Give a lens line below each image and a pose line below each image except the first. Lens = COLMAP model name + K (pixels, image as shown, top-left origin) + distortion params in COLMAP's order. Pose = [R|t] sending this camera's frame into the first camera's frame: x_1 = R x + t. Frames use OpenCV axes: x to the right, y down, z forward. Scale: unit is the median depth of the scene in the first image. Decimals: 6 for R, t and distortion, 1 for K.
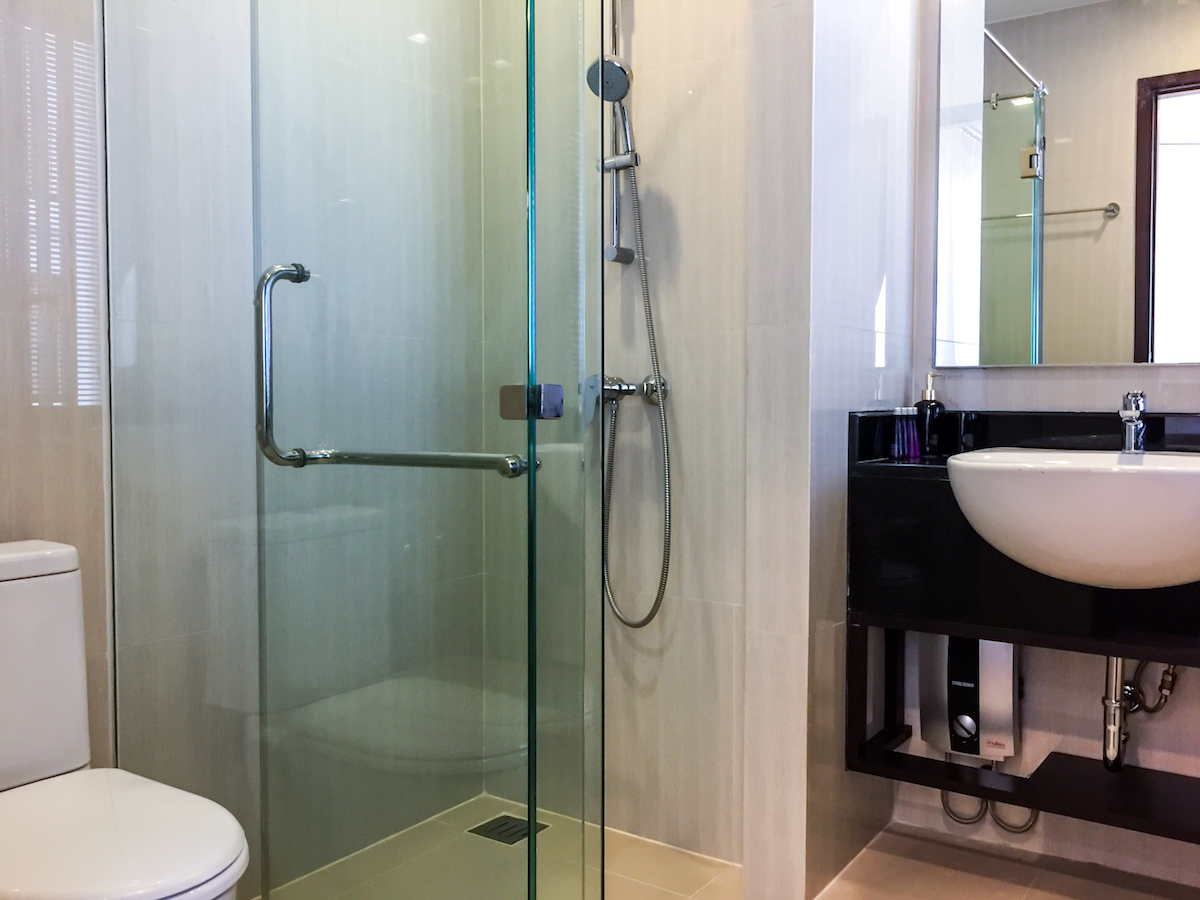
lens RADIAL K [[1074.0, 0, 600.0], [0, 1074.0, 450.0], [0, 0, 1]] dist [-0.014639, -0.013561]
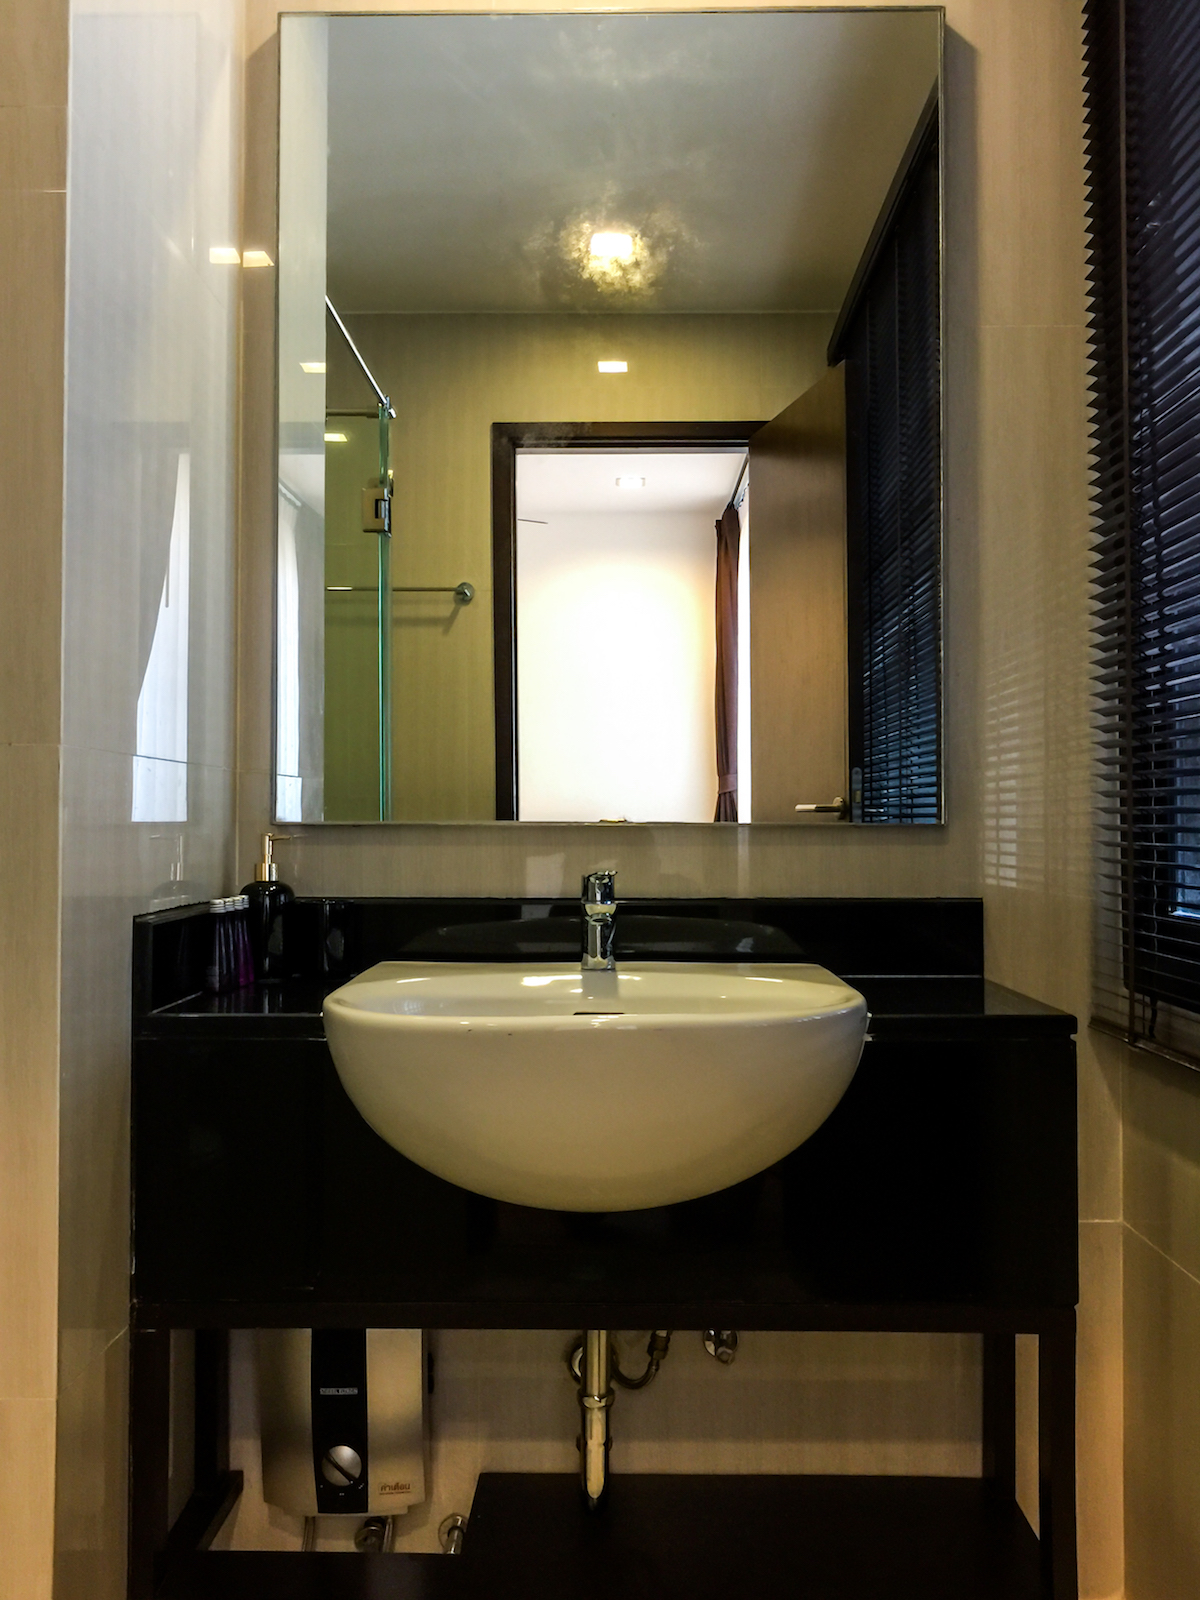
lens RADIAL K [[1407.4, 0, 600.0], [0, 1407.4, 800.0], [0, 0, 1]] dist [0.010022, 0.013013]
pose [[0.832859, 0.012047, 0.553355, 0.038246], [0.023506, 0.998091, -0.057108, -0.044323], [-0.552987, 0.060570, 0.830986, 0.281148]]
